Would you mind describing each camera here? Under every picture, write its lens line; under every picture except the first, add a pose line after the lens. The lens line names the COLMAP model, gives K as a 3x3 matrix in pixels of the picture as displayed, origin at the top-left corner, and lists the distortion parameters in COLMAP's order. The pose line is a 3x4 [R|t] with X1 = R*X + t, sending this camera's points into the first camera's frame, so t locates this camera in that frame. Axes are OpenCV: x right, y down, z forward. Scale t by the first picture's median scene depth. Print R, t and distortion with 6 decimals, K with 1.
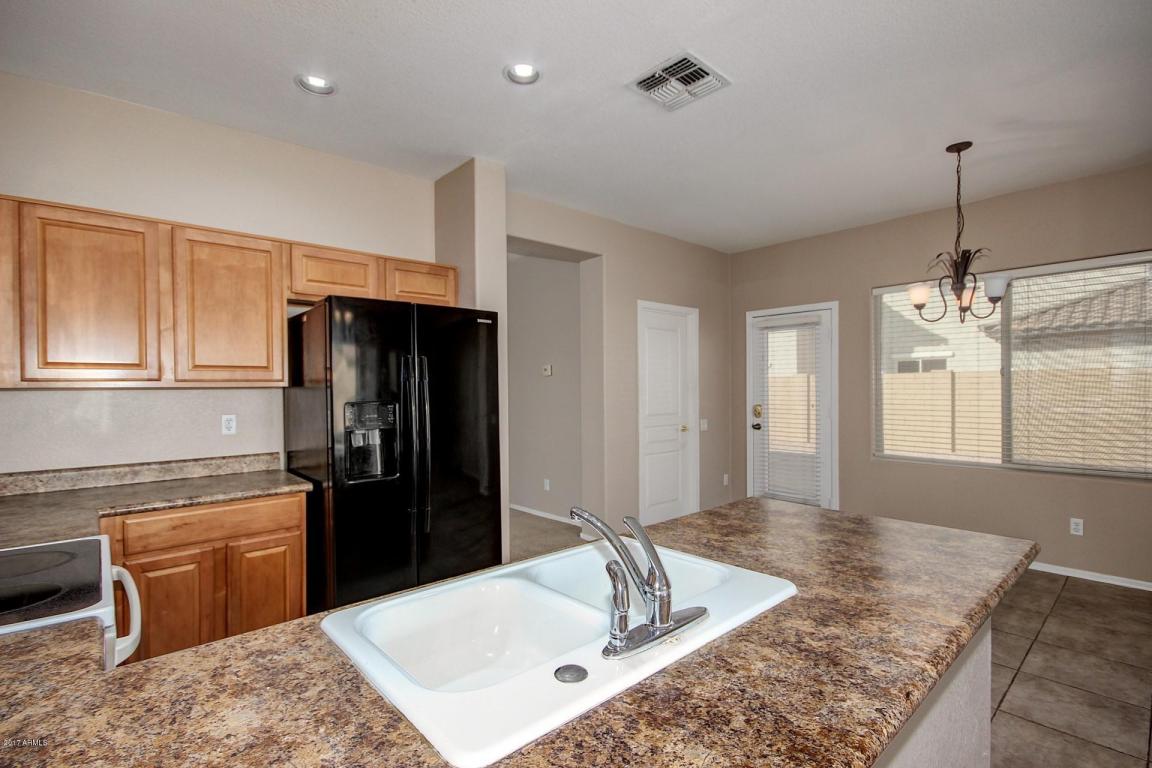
lens RADIAL K [[547.9, 0, 578.6], [0, 547.9, 387.2], [0, 0, 1]] dist [0.000195, -0.000428]
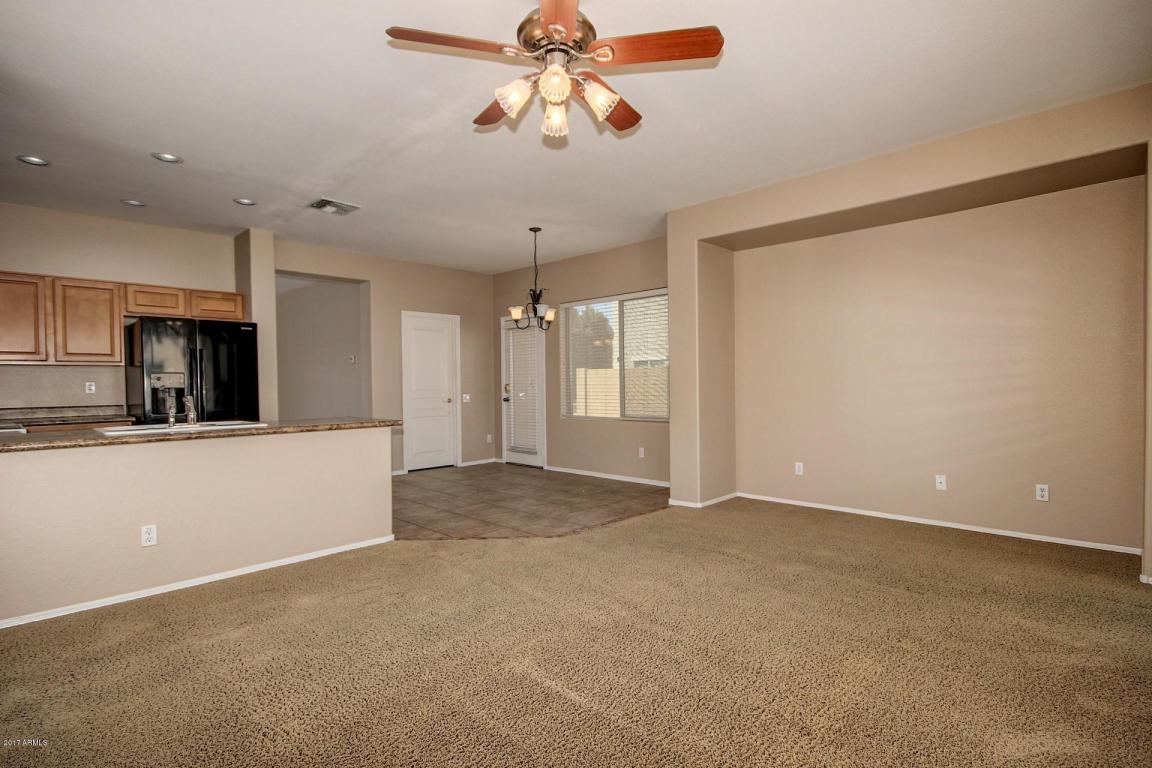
lens RADIAL K [[568.0, 0, 572.8], [0, 568.0, 384.5], [0, 0, 1]] dist [-0.002930, -0.001749]
pose [[0.997092, -0.002380, 0.076165, 0.775148], [0.002078, 0.999990, 0.004045, 0.056728], [-0.076174, -0.003875, 0.997087, -0.936593]]
